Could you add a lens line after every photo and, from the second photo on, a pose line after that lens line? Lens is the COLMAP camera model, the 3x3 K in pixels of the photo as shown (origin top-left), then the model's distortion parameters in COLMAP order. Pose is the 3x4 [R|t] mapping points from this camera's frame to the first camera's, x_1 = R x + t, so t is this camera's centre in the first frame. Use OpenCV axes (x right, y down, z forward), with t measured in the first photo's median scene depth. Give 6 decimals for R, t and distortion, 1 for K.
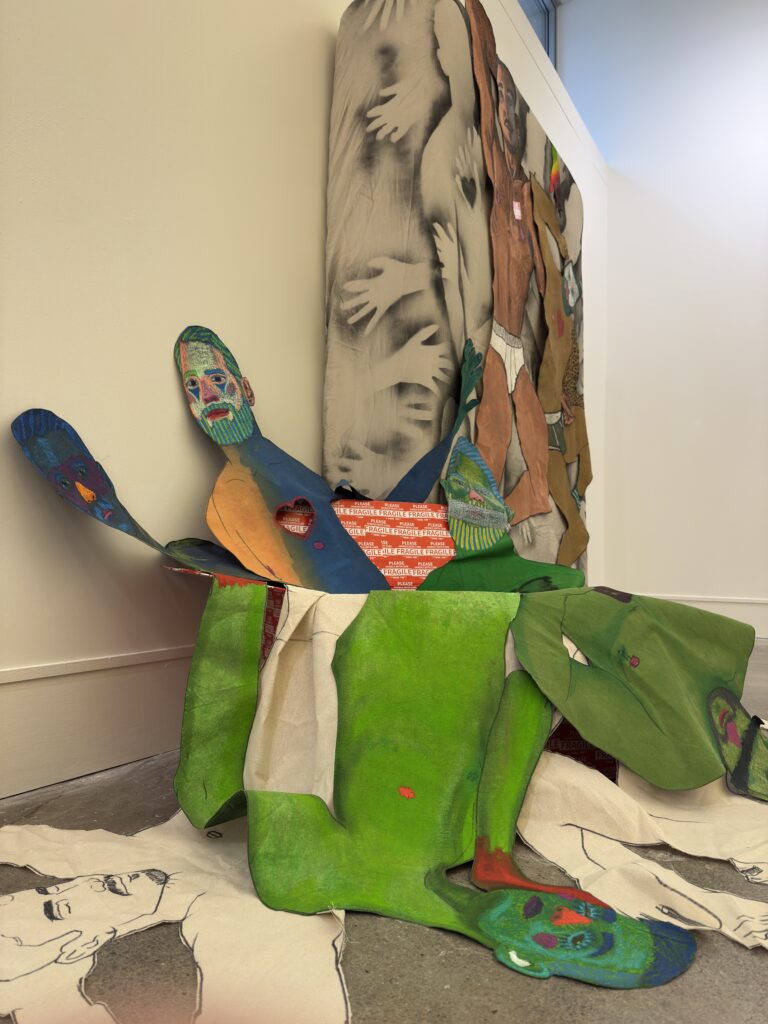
lens RADIAL K [[716.9, 0, 384.6], [0, 716.9, 514.5], [0, 0, 1]] dist [0.187498, -0.402091]
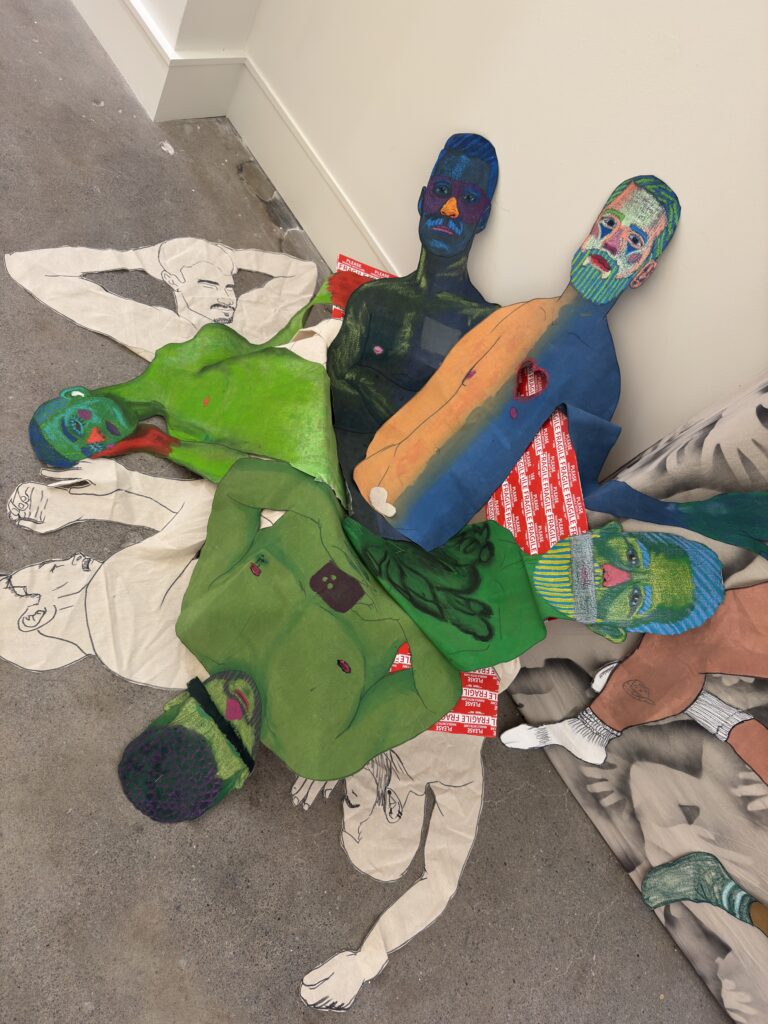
lens RADIAL K [[718.1, 0, 381.2], [0, 718.1, 515.2], [0, 0, 1]] dist [0.146067, -0.279926]
pose [[-0.293528, 0.764292, -0.574194, 0.652243], [-0.424063, 0.434215, 0.794750, -0.618413], [0.856745, 0.476776, 0.196654, 0.677011]]
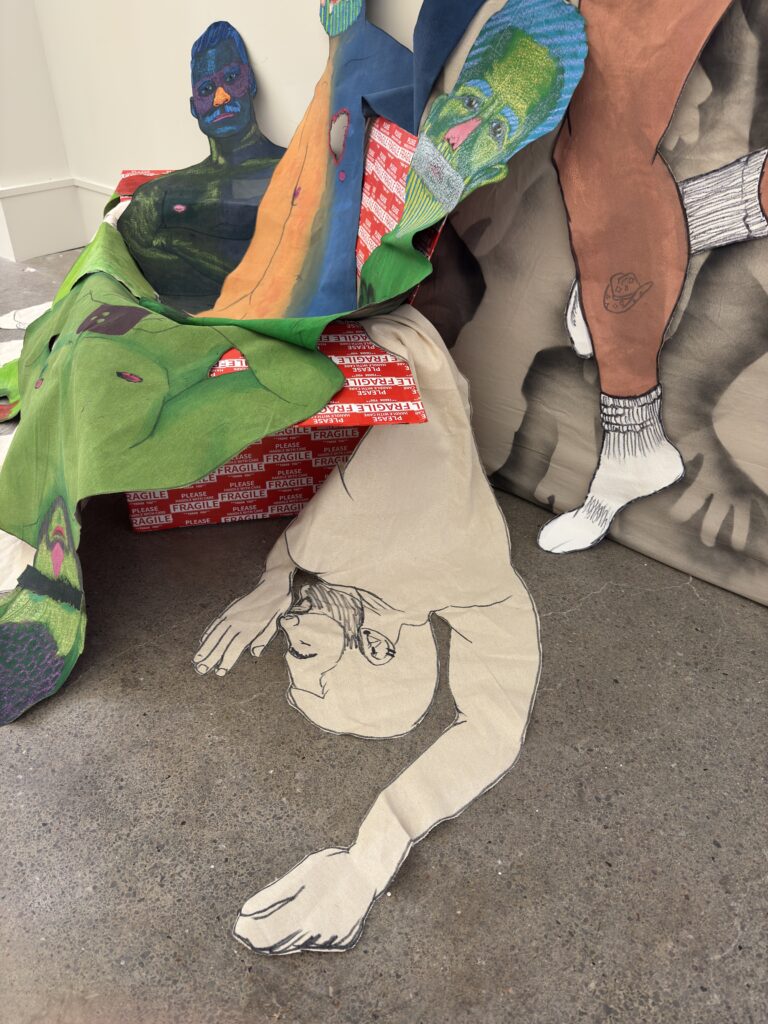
lens RADIAL K [[721.9, 0, 379.5], [0, 721.9, 516.6], [0, 0, 1]] dist [0.065313, -0.097483]
pose [[-0.139241, 0.566972, -0.811883, 0.806927], [0.030089, 0.821914, 0.568817, -0.112434], [0.989801, 0.054774, -0.131503, 1.139176]]
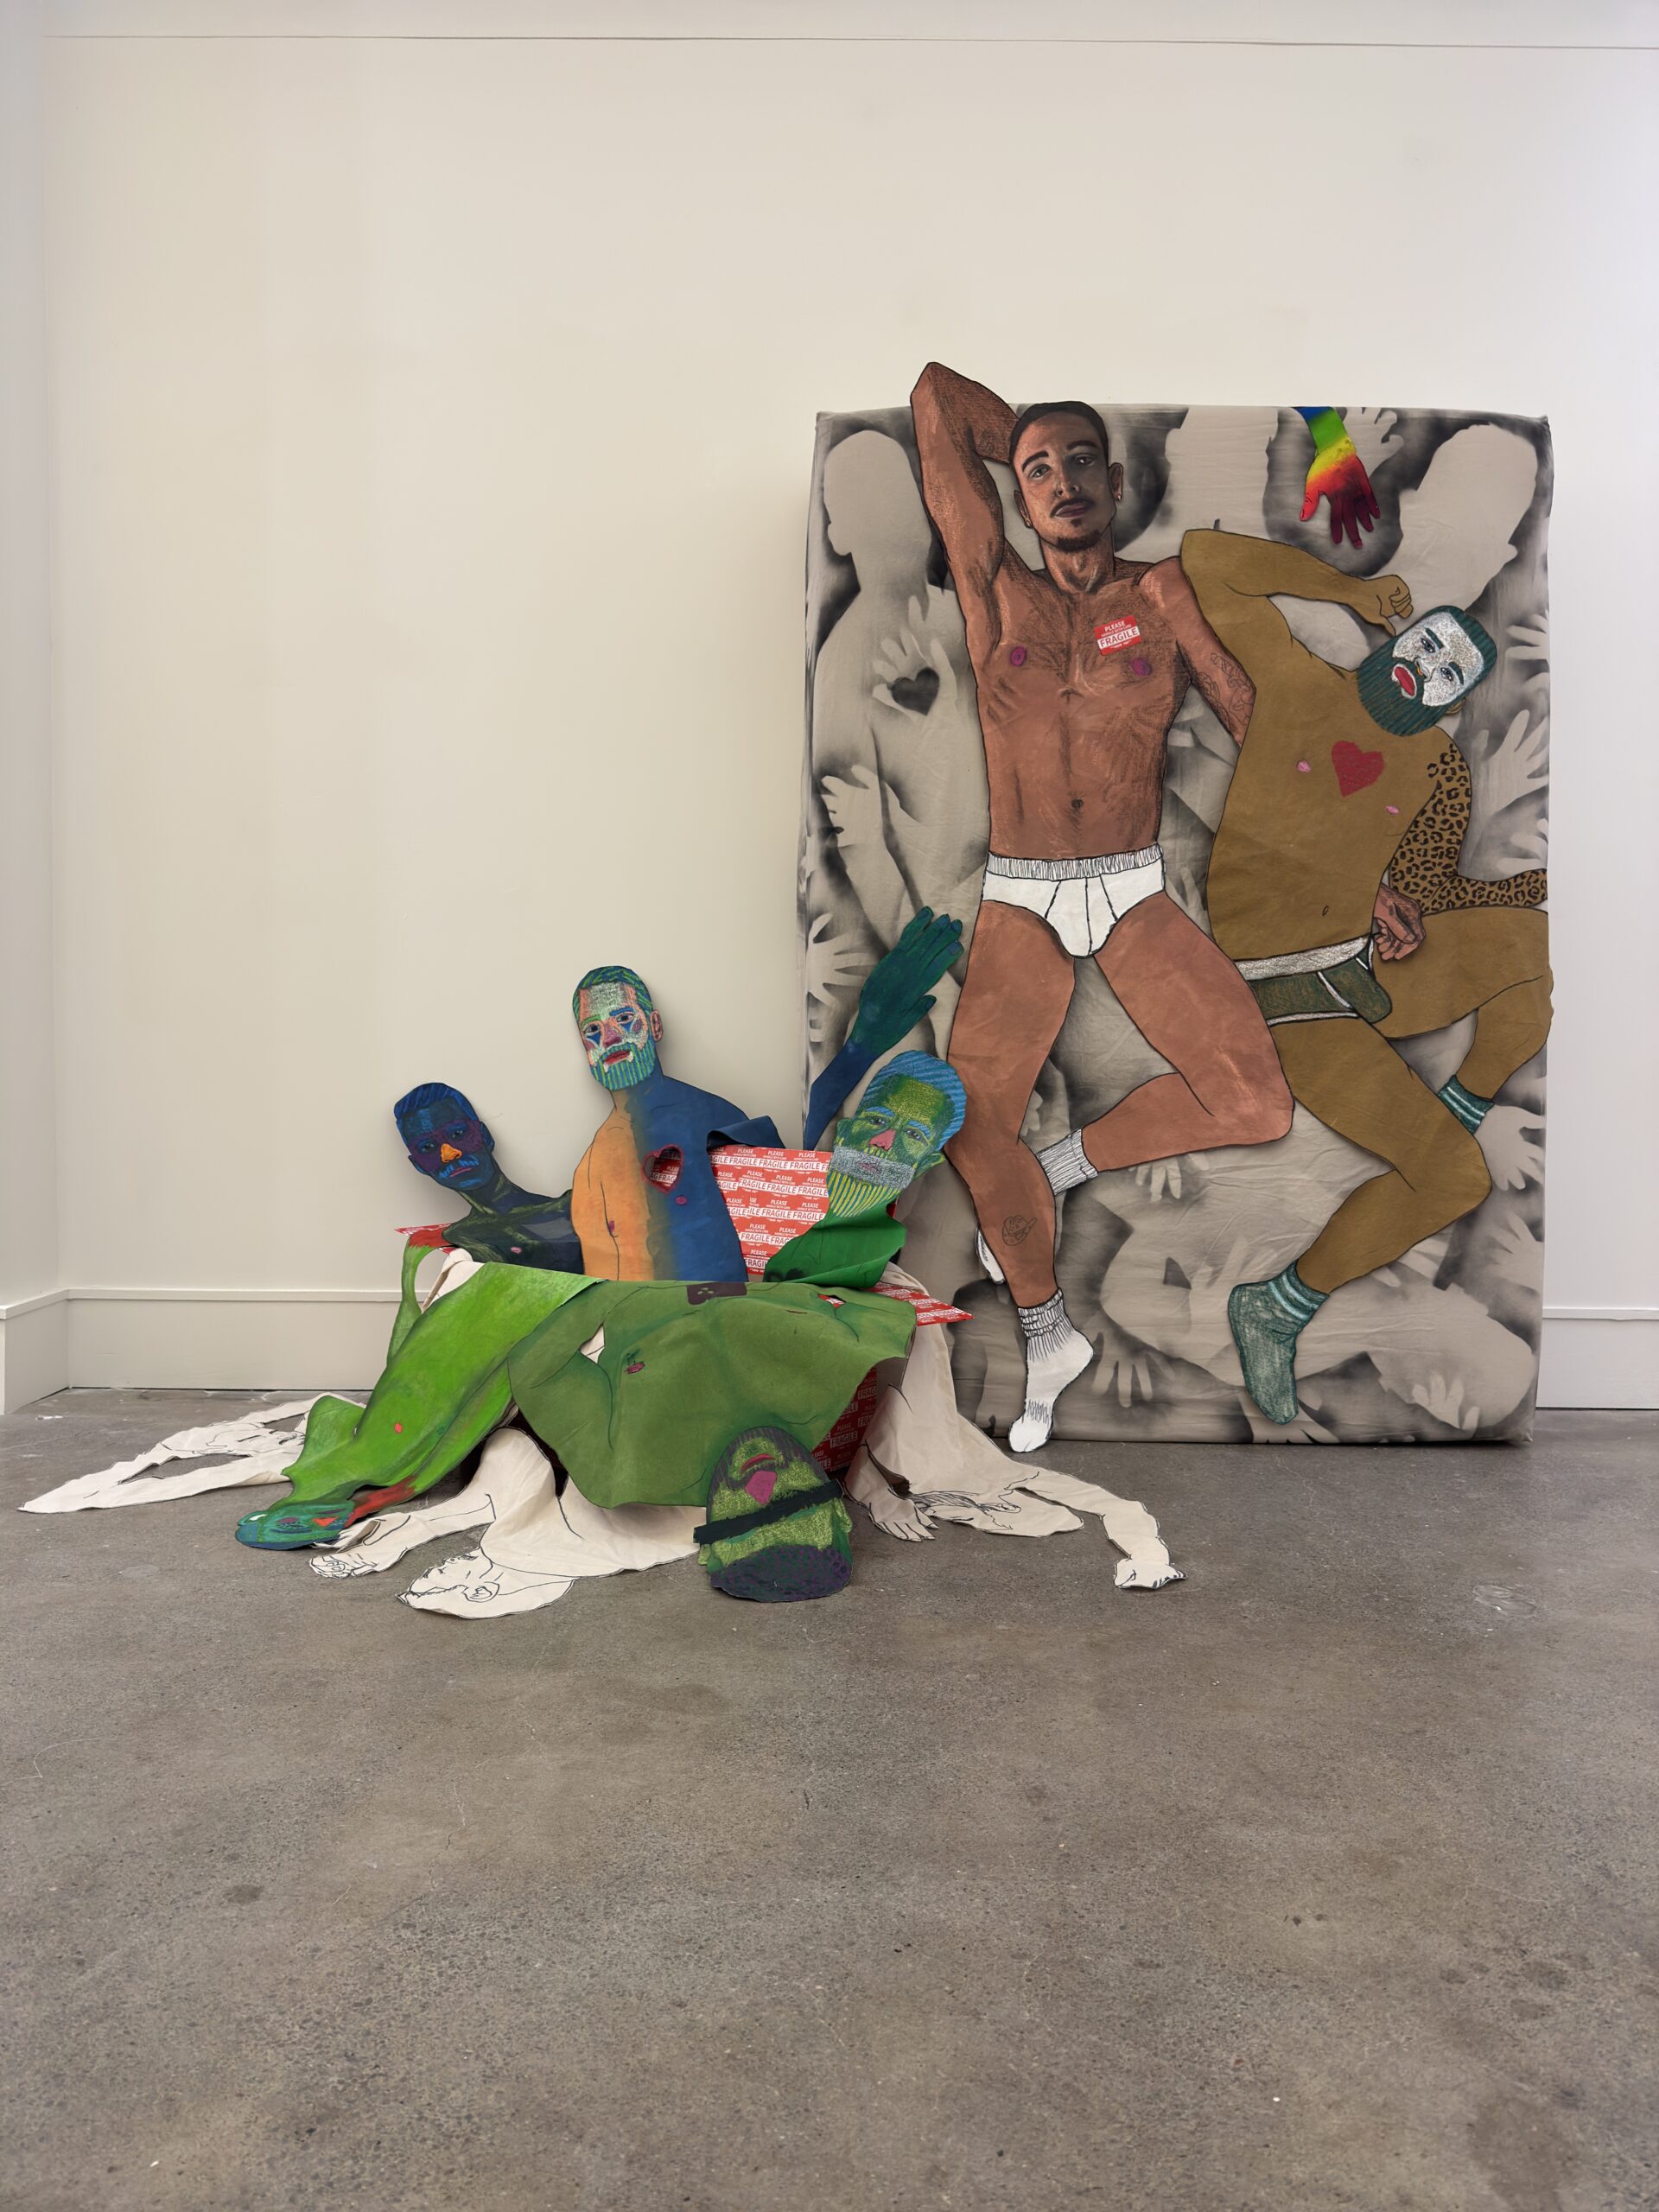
lens RADIAL K [[1545.9, 0, 819.7], [0, 1545.9, 1111.9], [0, 0, 1]] dist [0.188265, -0.405181]
pose [[0.509016, 0.026733, -0.860342, 1.585755], [0.047347, 0.997135, 0.058996, -0.165205], [0.859454, -0.070764, 0.506291, 0.177434]]
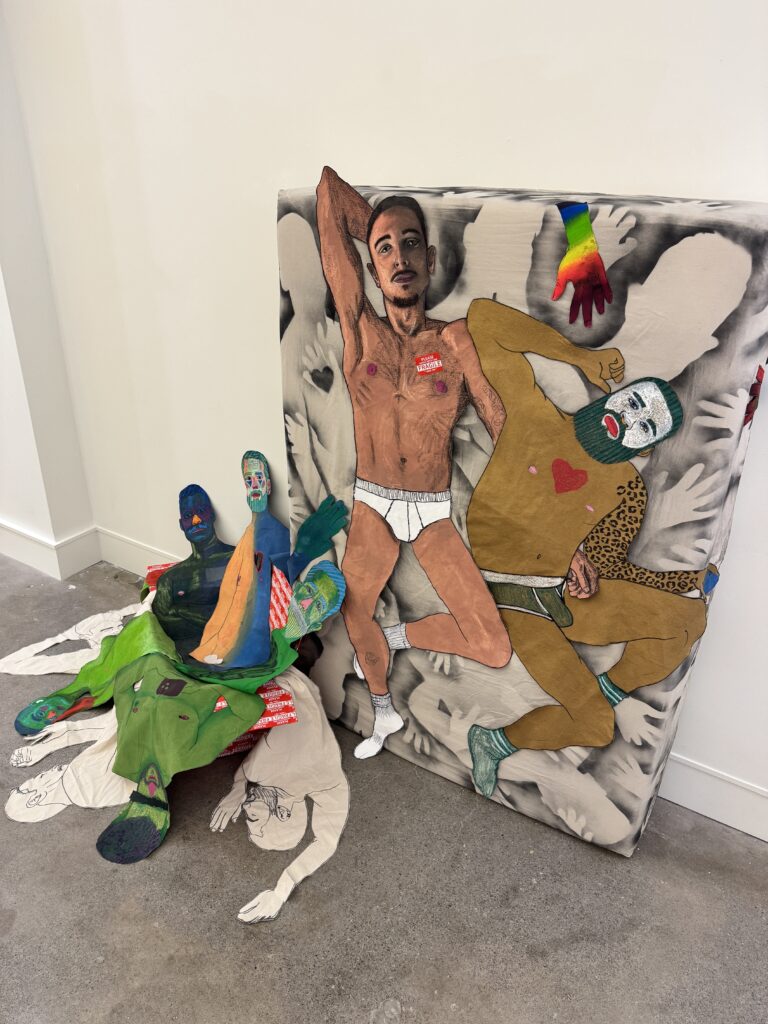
lens RADIAL K [[714.3, 0, 385.4], [0, 714.3, 517.6], [0, 0, 1]] dist [0.188097, -0.398070]
pose [[-0.011476, 0.433007, -0.901318, 1.463405], [0.031457, 0.901087, 0.432495, -0.867060], [0.999439, -0.023390, -0.023962, 1.323067]]
